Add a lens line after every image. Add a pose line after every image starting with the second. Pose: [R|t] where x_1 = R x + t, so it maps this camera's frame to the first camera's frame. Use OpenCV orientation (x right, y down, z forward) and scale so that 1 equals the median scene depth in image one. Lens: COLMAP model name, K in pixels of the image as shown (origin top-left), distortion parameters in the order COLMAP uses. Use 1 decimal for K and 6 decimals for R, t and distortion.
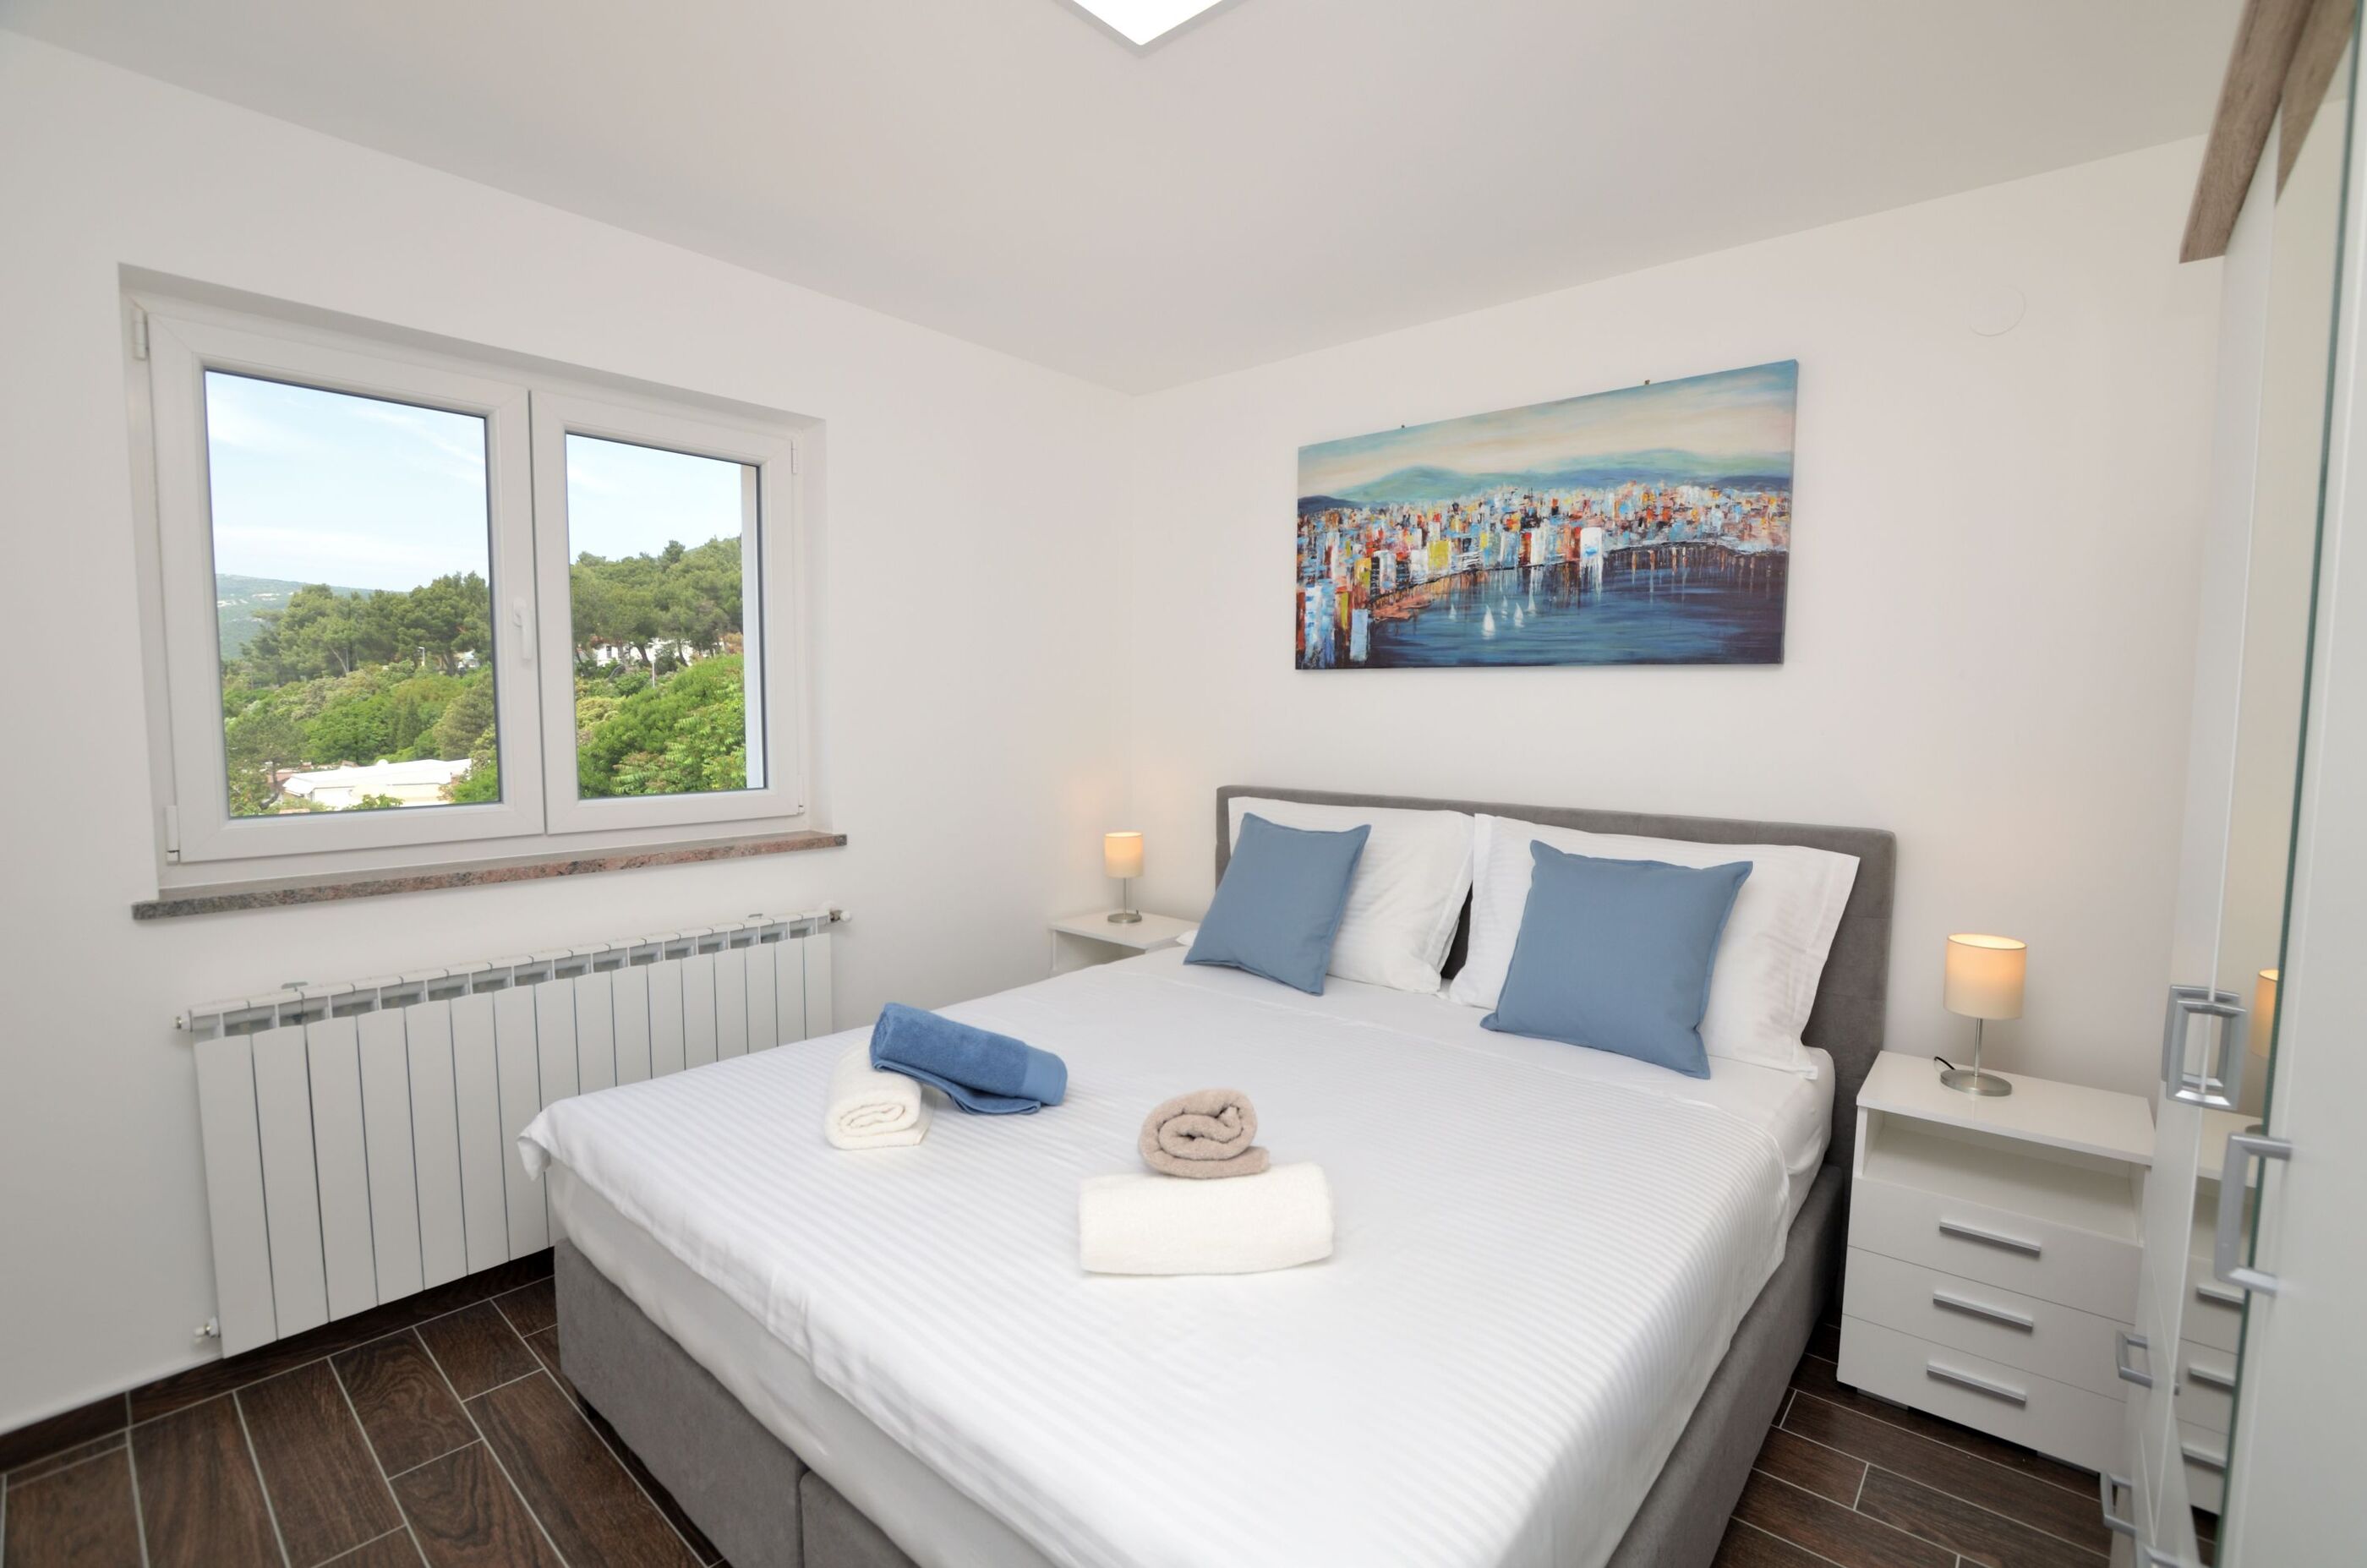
lens RADIAL K [[1044.6, 0, 1191.3], [0, 1044.6, 781.1], [0, 0, 1]] dist [-0.033859, 0.005783]
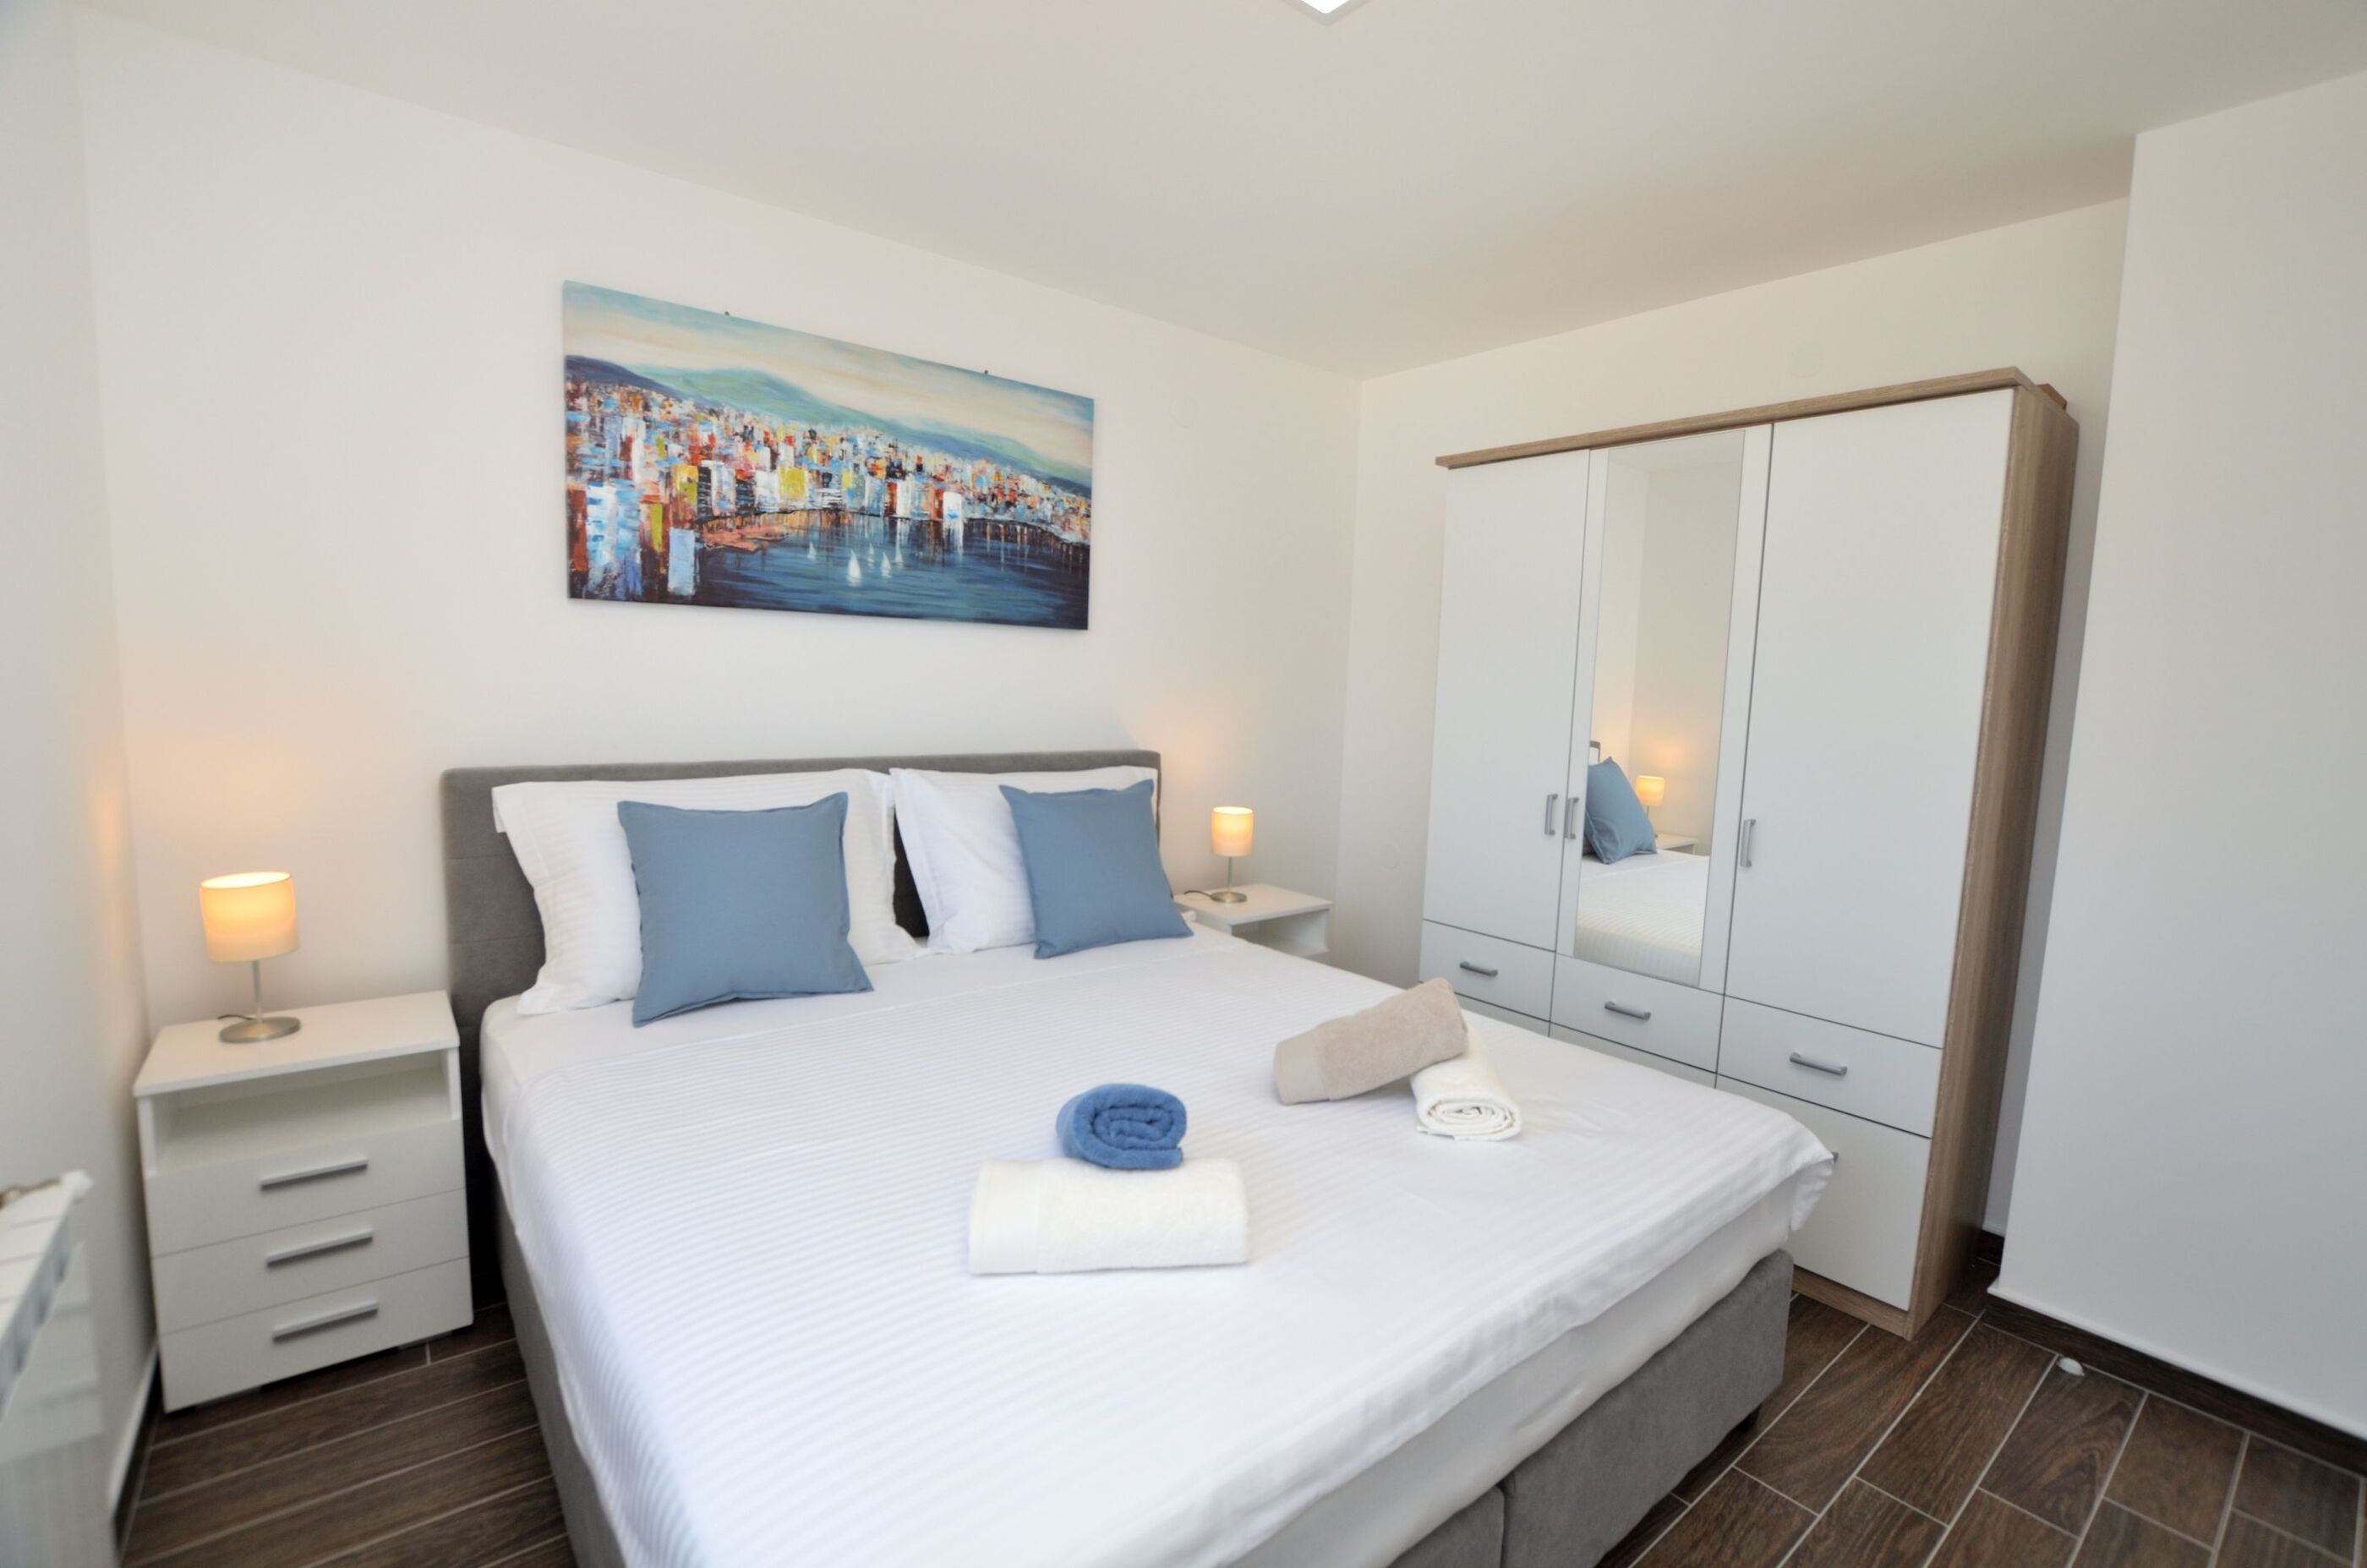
lens RADIAL K [[1044.6, 0, 1199.5], [0, 1044.6, 793.7], [0, 0, 1]] dist [-0.033859, 0.005783]
pose [[0.166859, -0.119571, 0.978704, -0.617755], [0.037198, 0.992676, 0.114936, -0.045165], [-0.985279, 0.017228, 0.170085, 0.529015]]
